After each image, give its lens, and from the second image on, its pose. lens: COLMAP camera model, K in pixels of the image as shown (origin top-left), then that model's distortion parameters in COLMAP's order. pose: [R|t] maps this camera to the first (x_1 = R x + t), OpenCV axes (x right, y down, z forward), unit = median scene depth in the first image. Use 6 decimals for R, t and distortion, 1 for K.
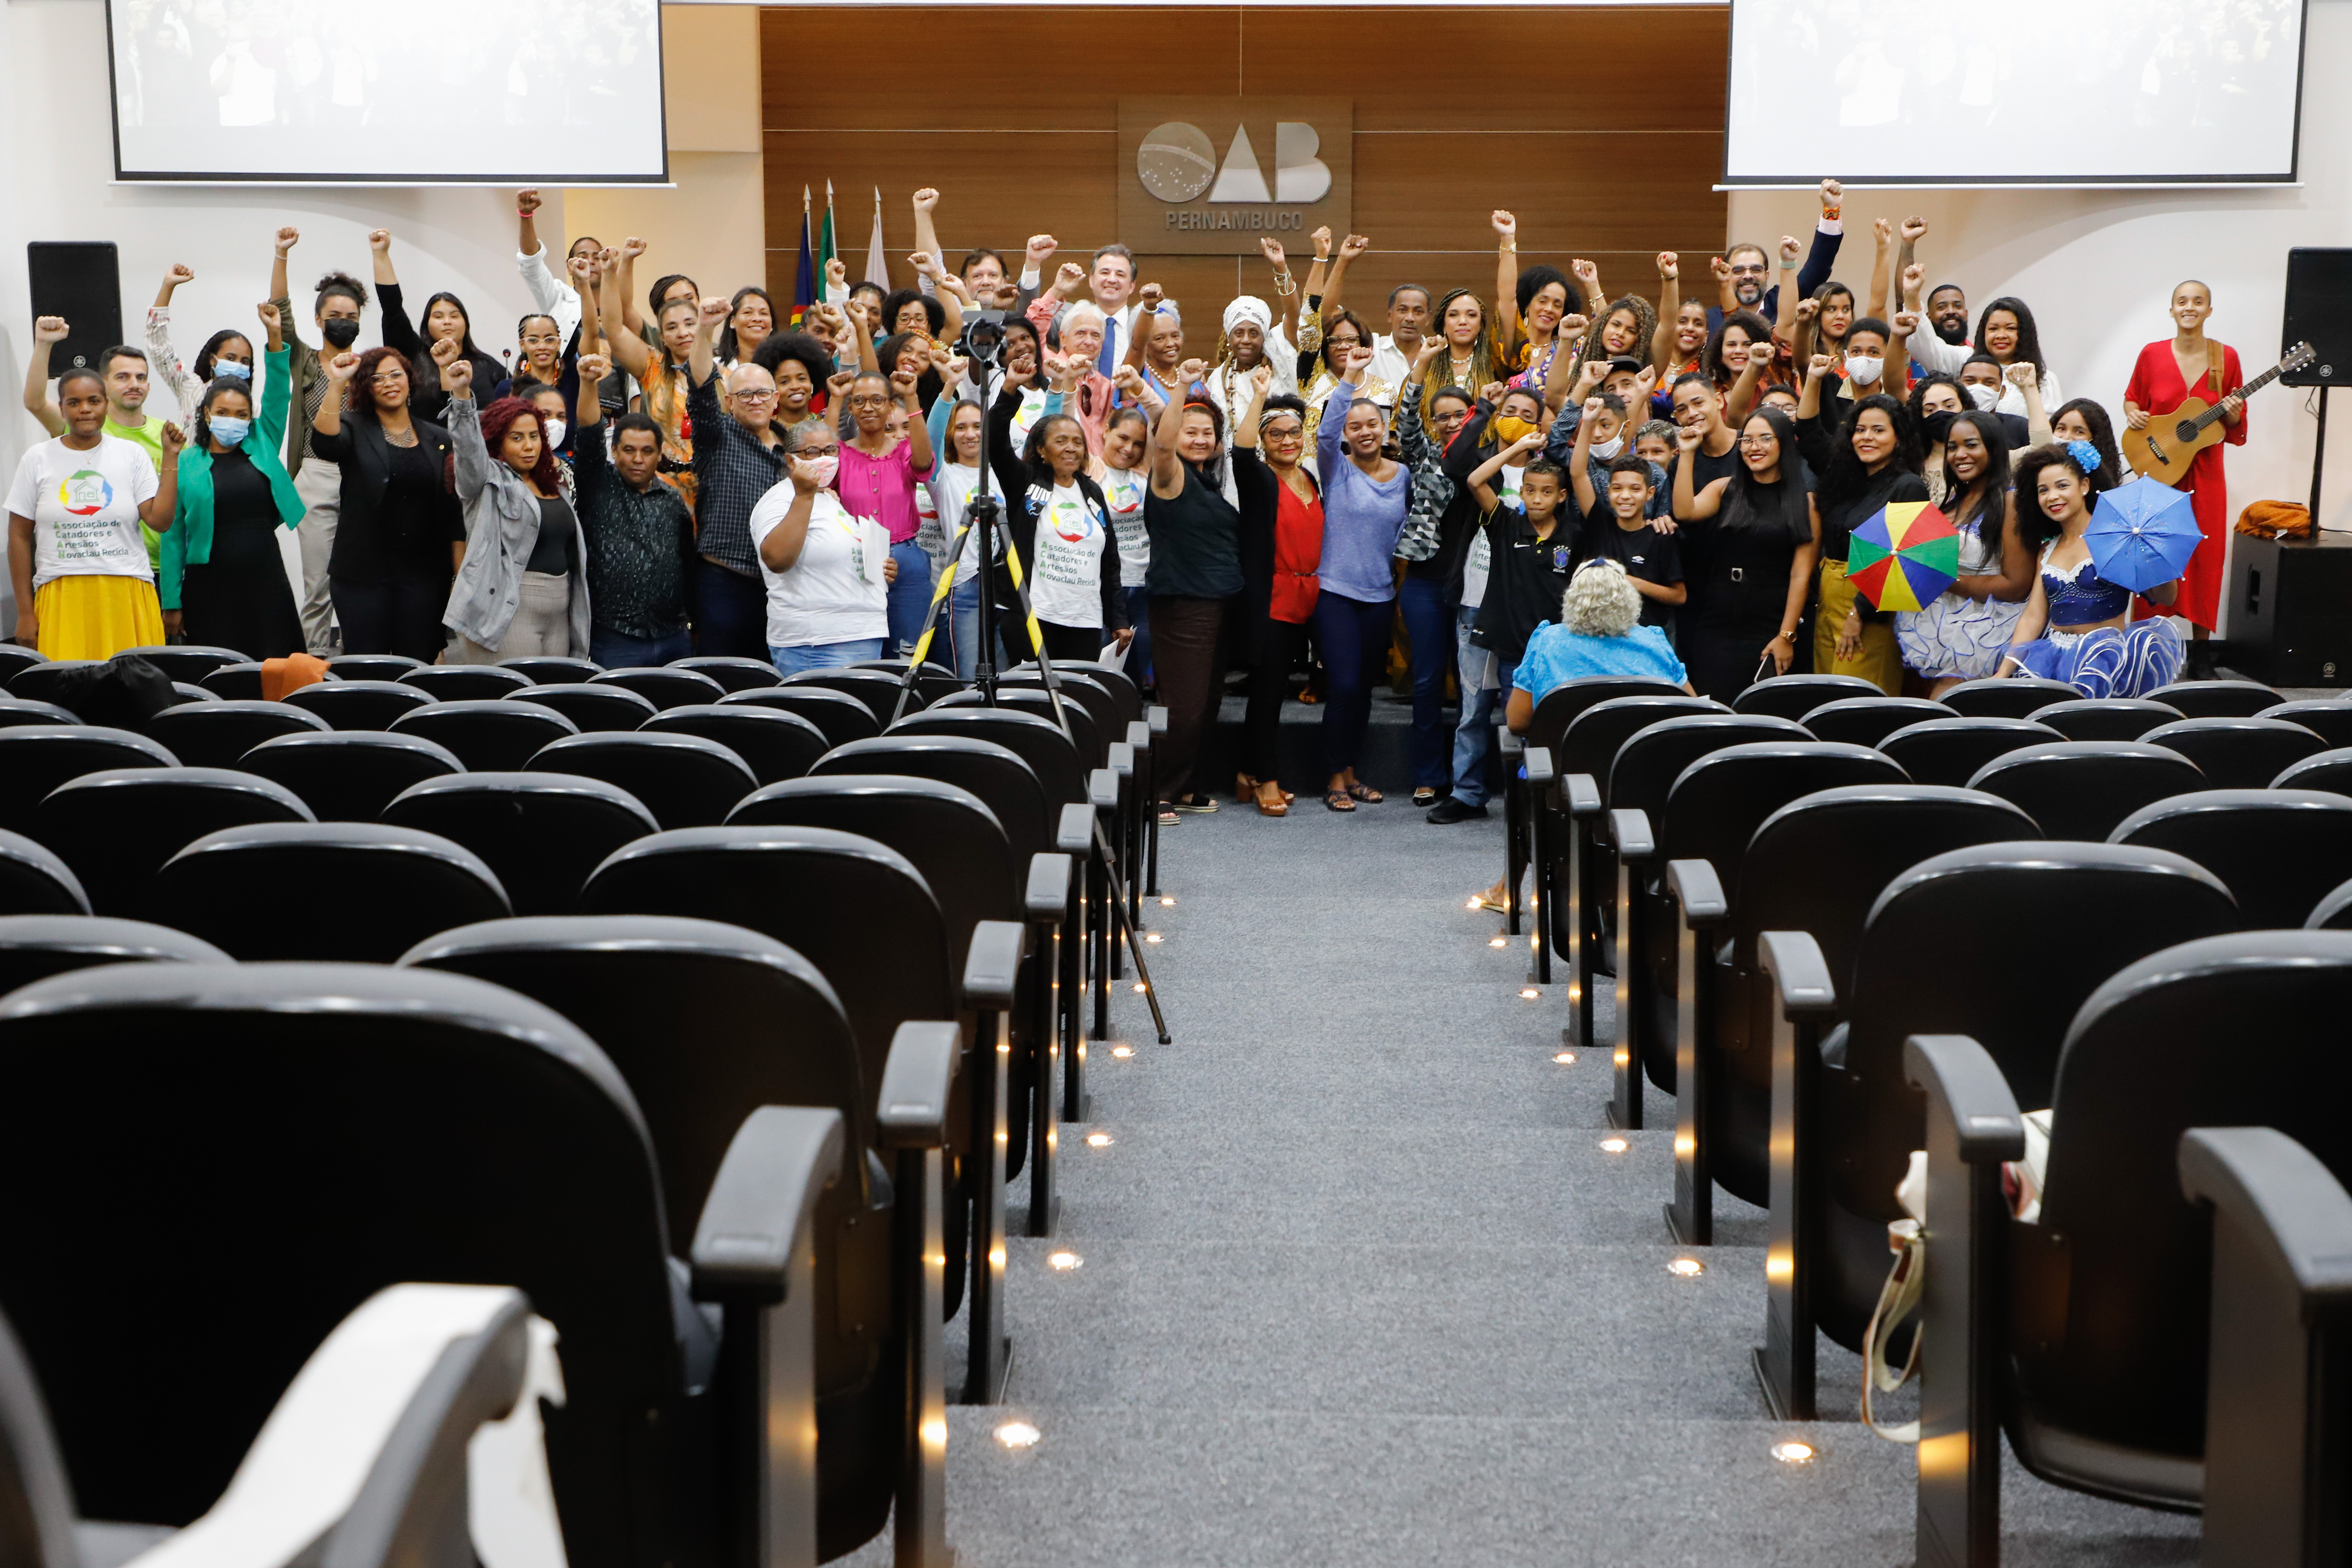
lens RADIAL K [[3096.1, 0, 1180.5], [0, 3096.1, 841.1], [0, 0, 1]] dist [0.009348, 0.000000]
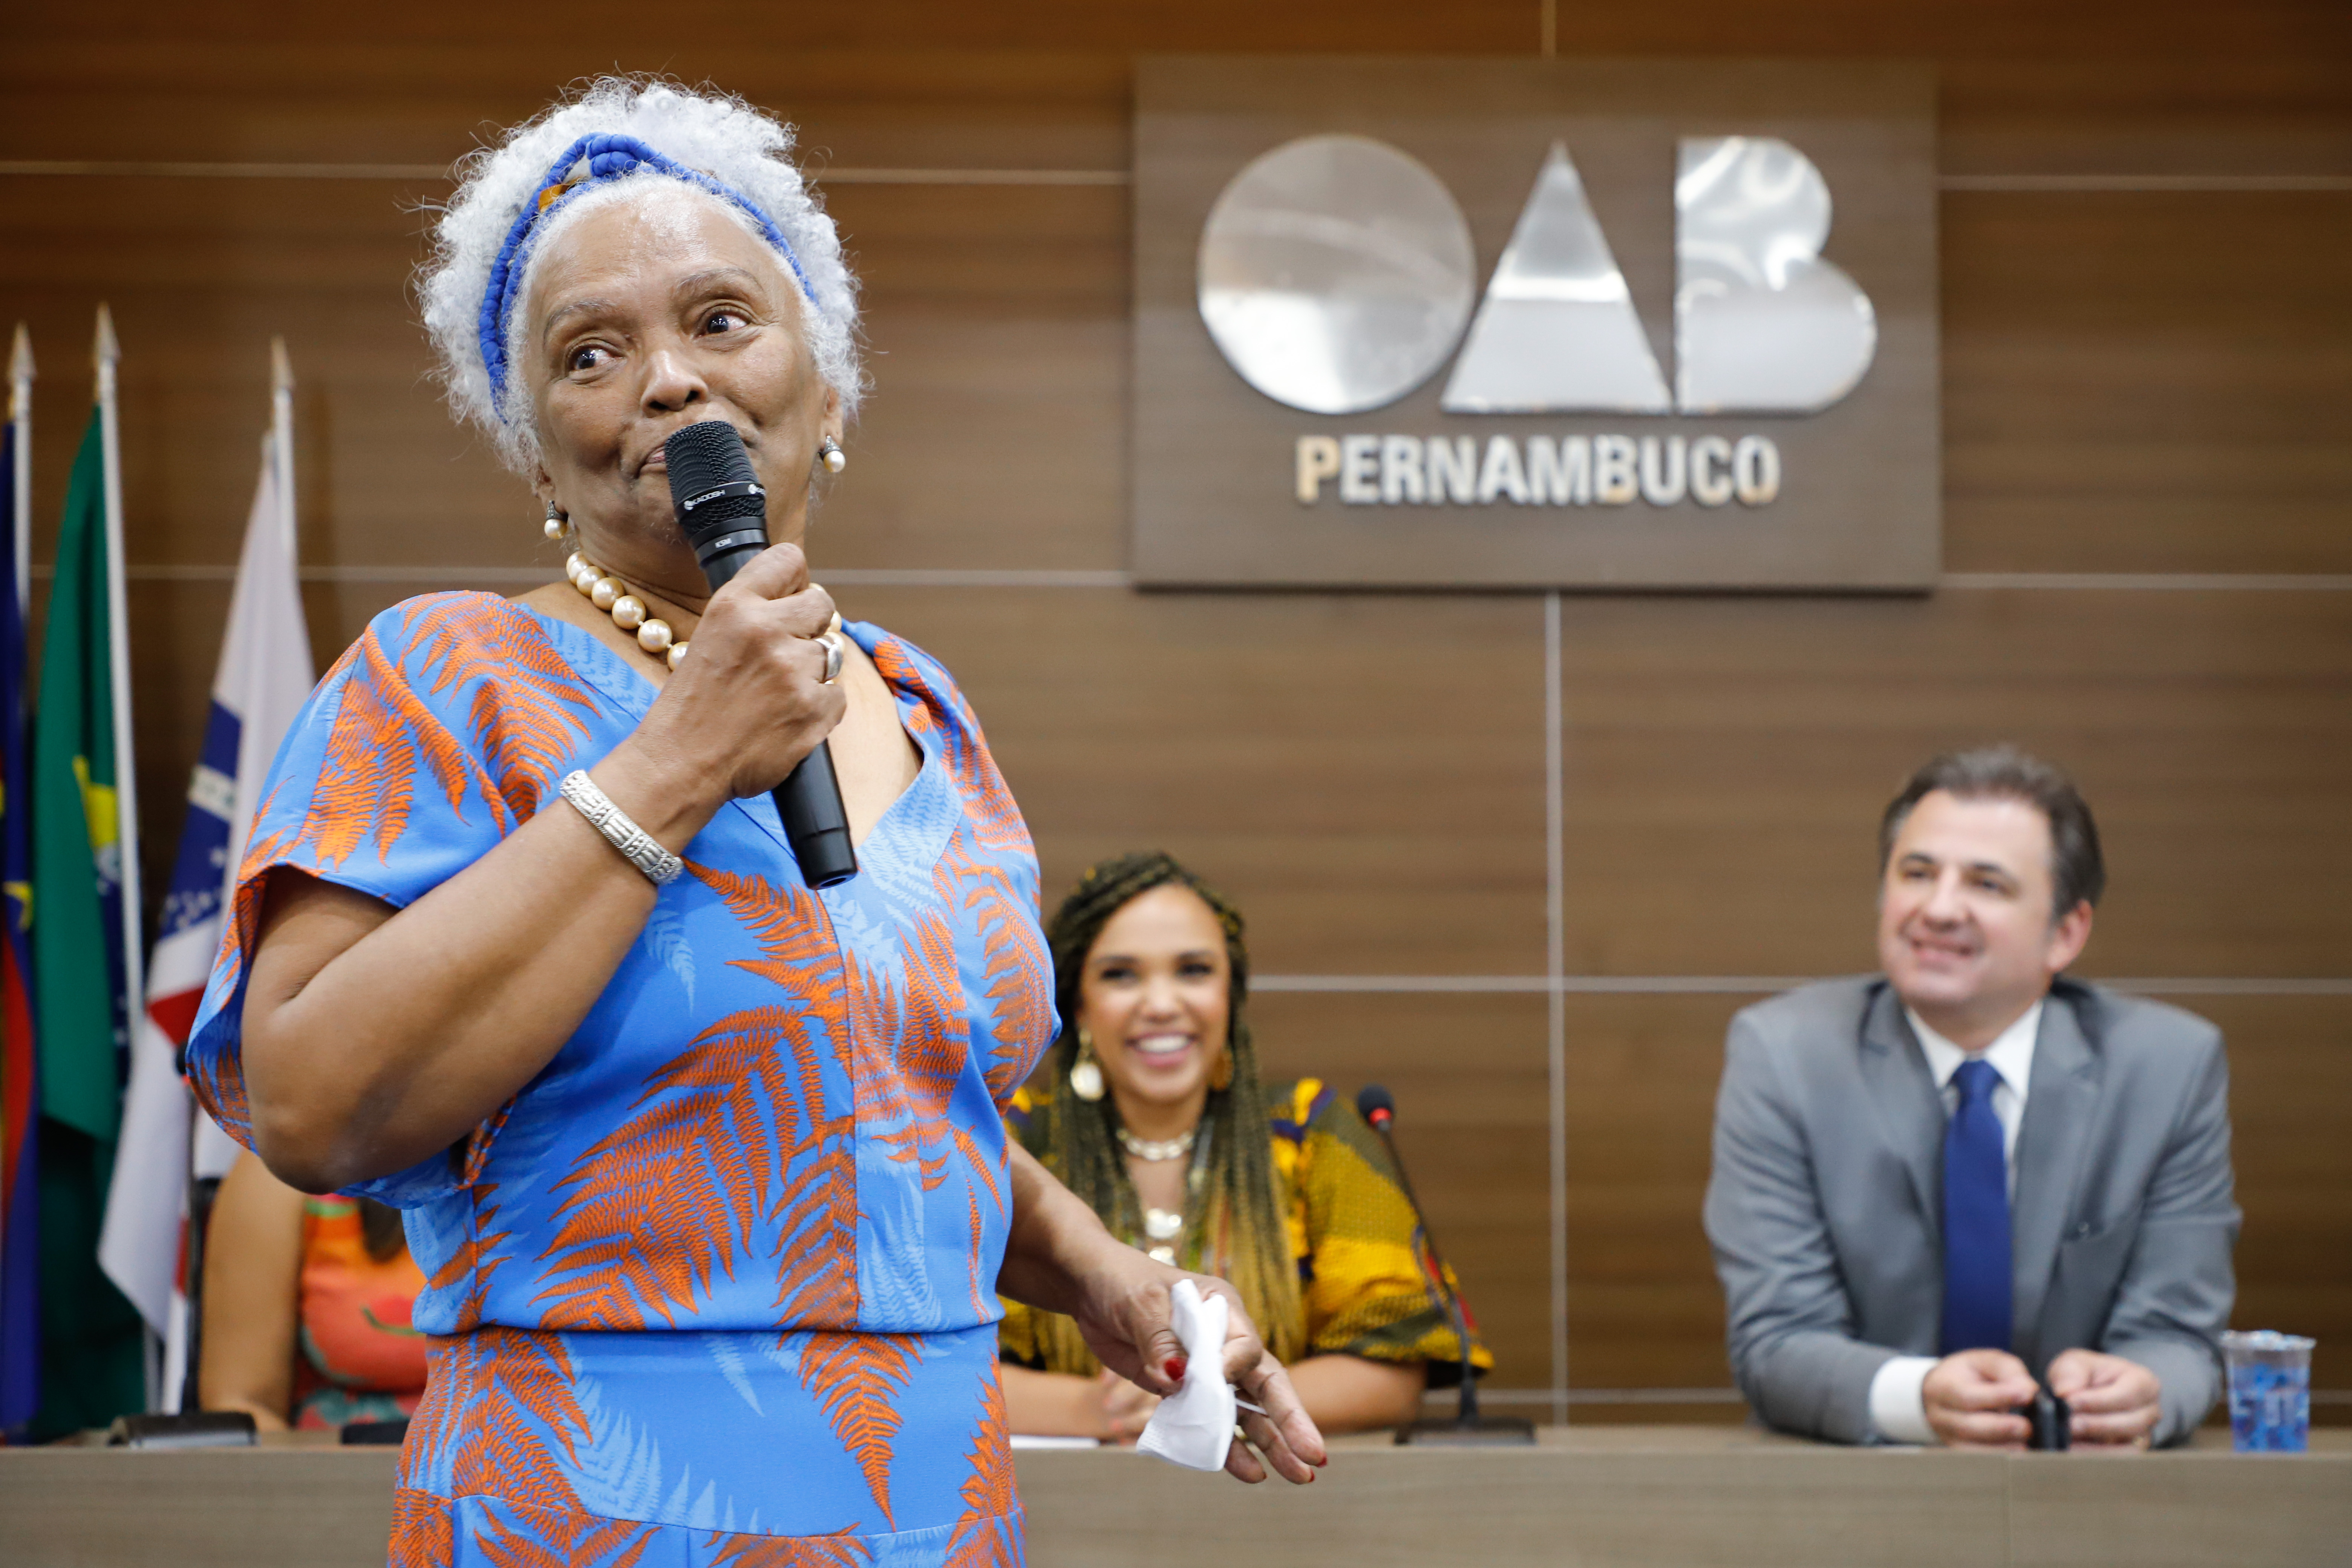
lens RADIAL K [[3435.0, 0, 1170.9], [0, 3435.0, 735.3], [0, 0, 1]] dist [0.022759, 0.000000]
pose [[0.998676, 0.003453, 0.051333, -0.057247], [0.010153, 0.964899, -0.262426, -0.162352], [-0.050437, 0.262600, 0.963586, 1.217673]]
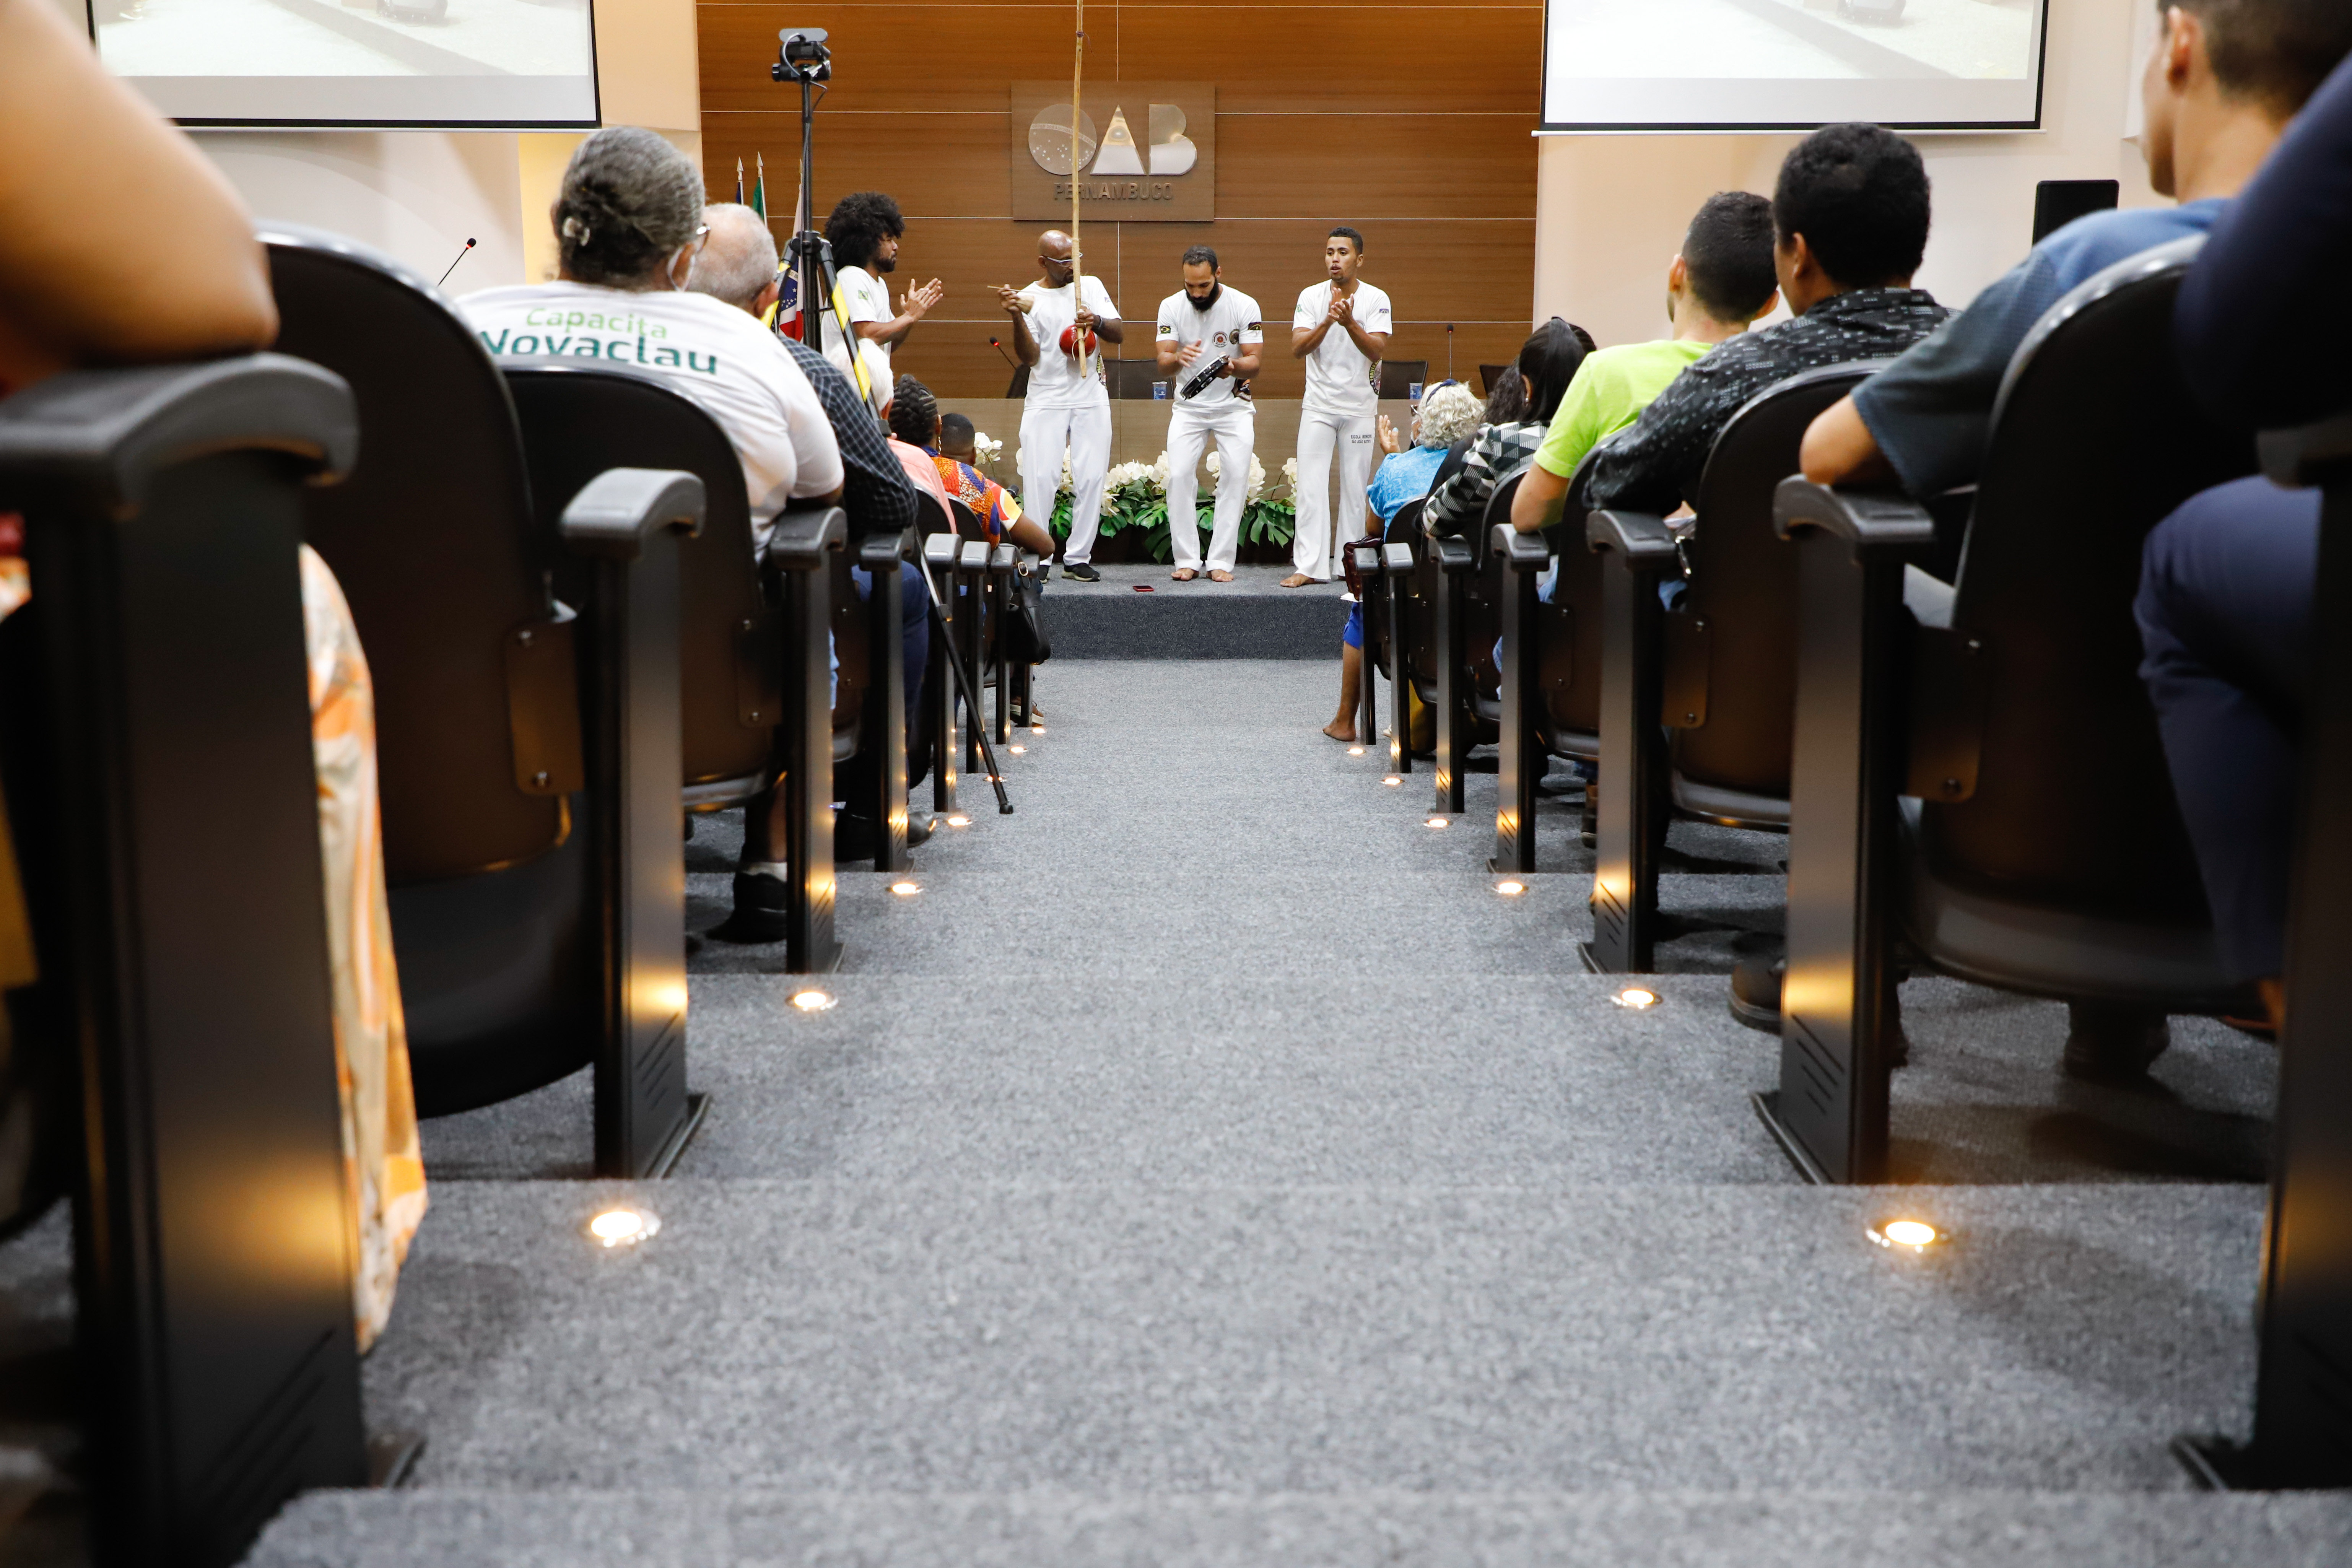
lens RADIAL K [[2344.8, 0, 1187.4], [0, 2344.8, 832.7], [0, 0, 1]] dist [-0.008642, 0.000000]
pose [[0.999212, -0.008818, 0.038707, 0.015675], [0.008170, 0.999824, 0.016860, 0.042520], [-0.038849, -0.016530, 0.999108, 0.212332]]
